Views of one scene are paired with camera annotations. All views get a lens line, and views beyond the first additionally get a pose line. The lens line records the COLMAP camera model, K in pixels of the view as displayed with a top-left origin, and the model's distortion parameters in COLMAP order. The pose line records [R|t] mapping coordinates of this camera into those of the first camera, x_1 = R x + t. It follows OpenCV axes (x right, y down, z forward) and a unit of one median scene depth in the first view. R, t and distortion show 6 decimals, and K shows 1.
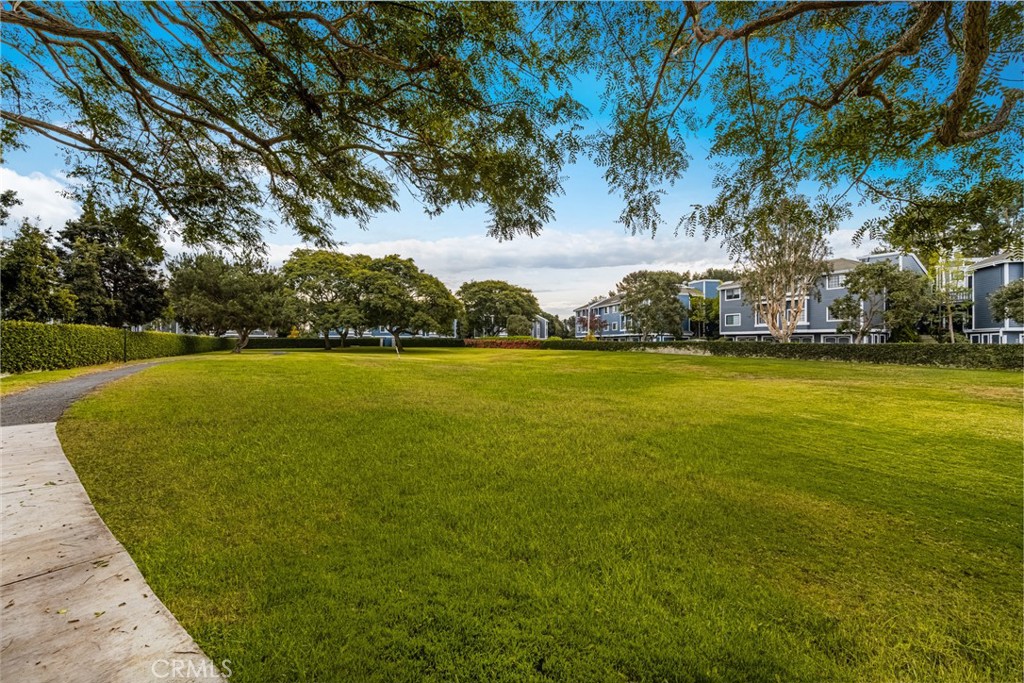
lens RADIAL K [[431.1, 0, 511.4], [0, 431.1, 341.1], [0, 0, 1]] dist [0.000710, 0.000021]
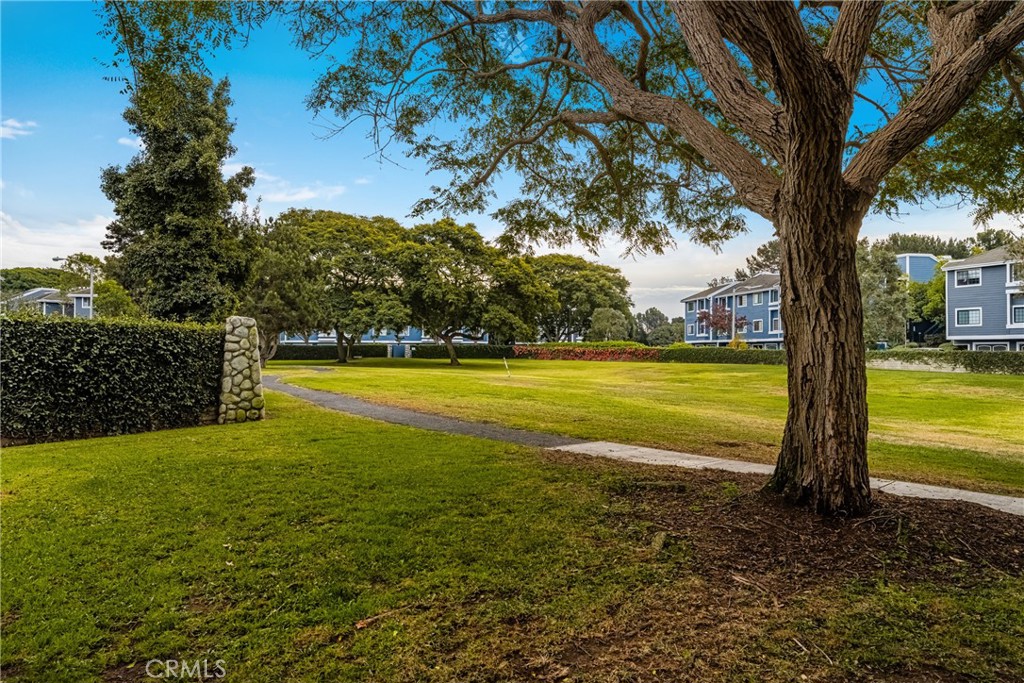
lens RADIAL K [[701.6, 0, 512.3], [0, 701.6, 343.3], [0, 0, 1]] dist [-0.001138, -0.000286]
pose [[0.999755, 0.000310, -0.022125, -0.143368], [-0.000454, 0.999979, -0.006513, -0.002549], [0.022122, 0.006522, 0.999734, -0.065823]]
